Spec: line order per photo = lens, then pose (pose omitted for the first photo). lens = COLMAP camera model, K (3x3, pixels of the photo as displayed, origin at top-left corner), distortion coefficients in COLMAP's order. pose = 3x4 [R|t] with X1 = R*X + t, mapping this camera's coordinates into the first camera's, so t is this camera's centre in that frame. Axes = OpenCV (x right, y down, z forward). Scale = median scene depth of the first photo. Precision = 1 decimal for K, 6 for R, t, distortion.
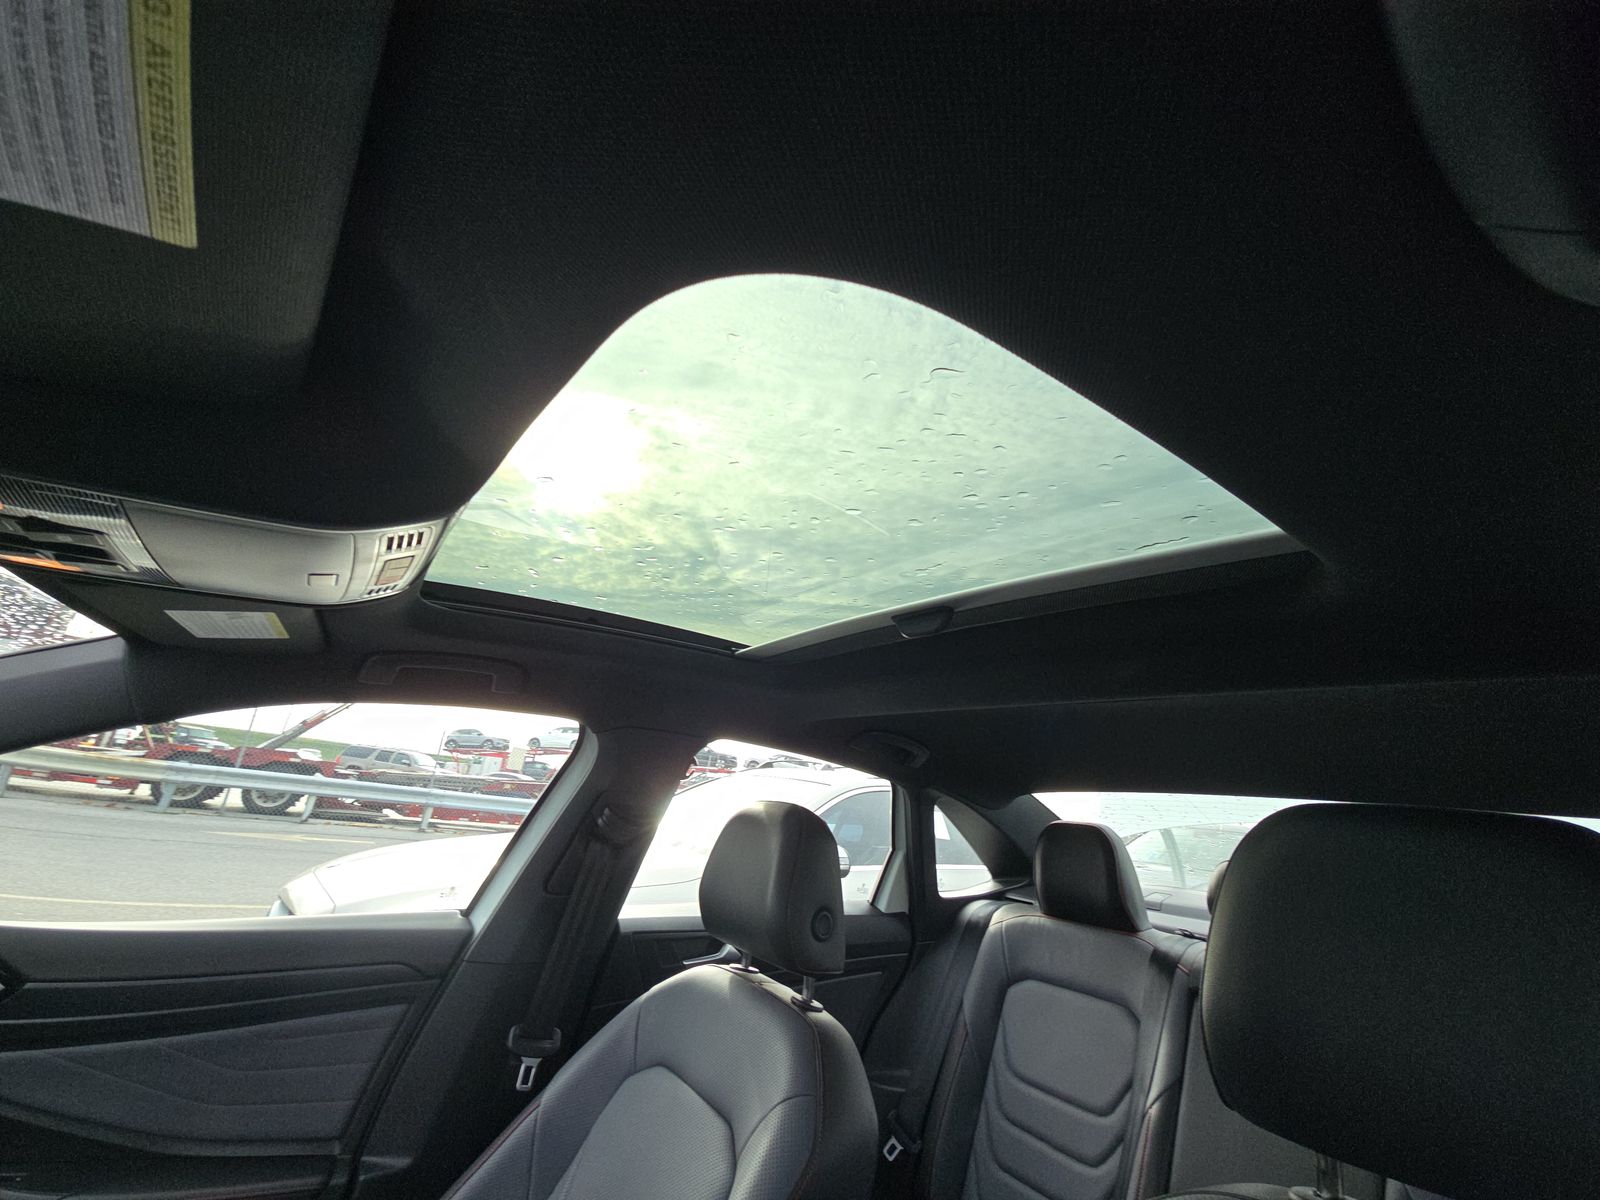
lens RADIAL K [[648.1, 0, 804.5], [0, 648.1, 595.1], [0, 0, 1]] dist [-0.000105, -0.000039]
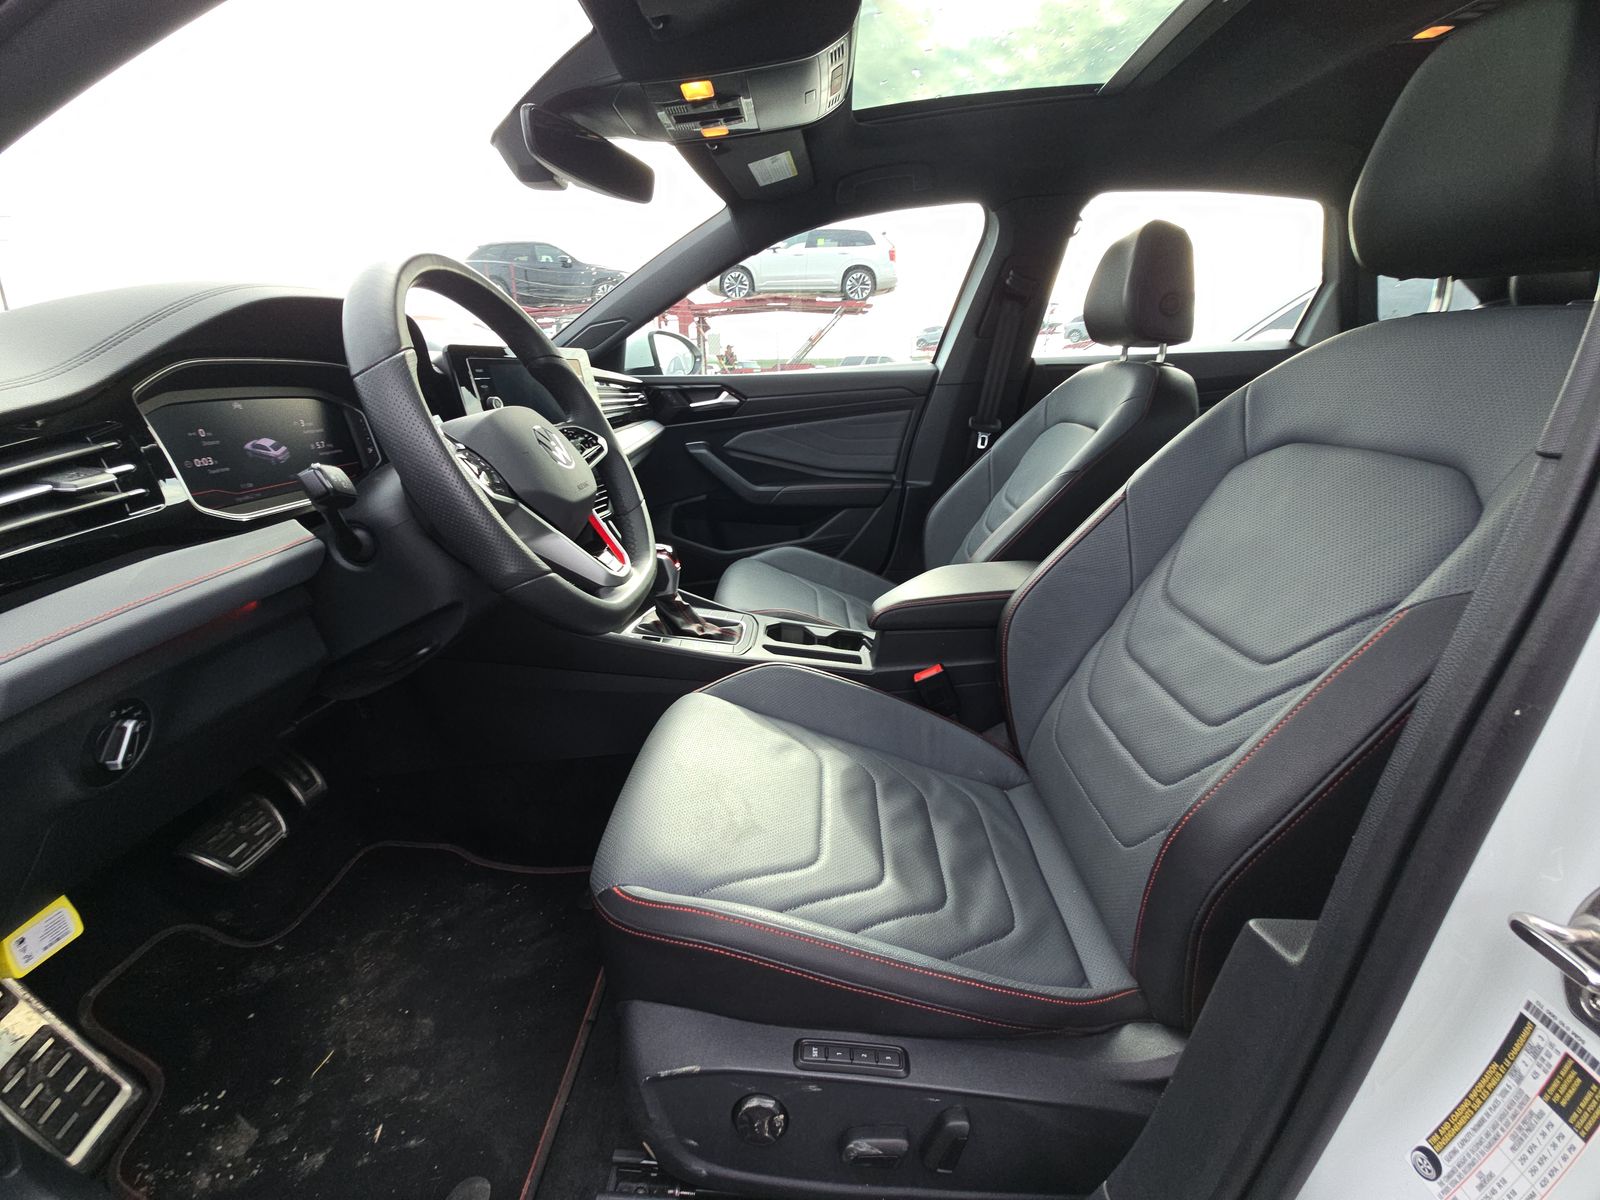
lens RADIAL K [[648.1, 0, 804.5], [0, 648.1, 595.1], [0, 0, 1]] dist [-0.000105, -0.000039]
pose [[0.777839, 0.071373, -0.624397, 0.287977], [0.303999, 0.826832, 0.473217, 0.133592], [0.550046, -0.557903, 0.621445, -0.517948]]
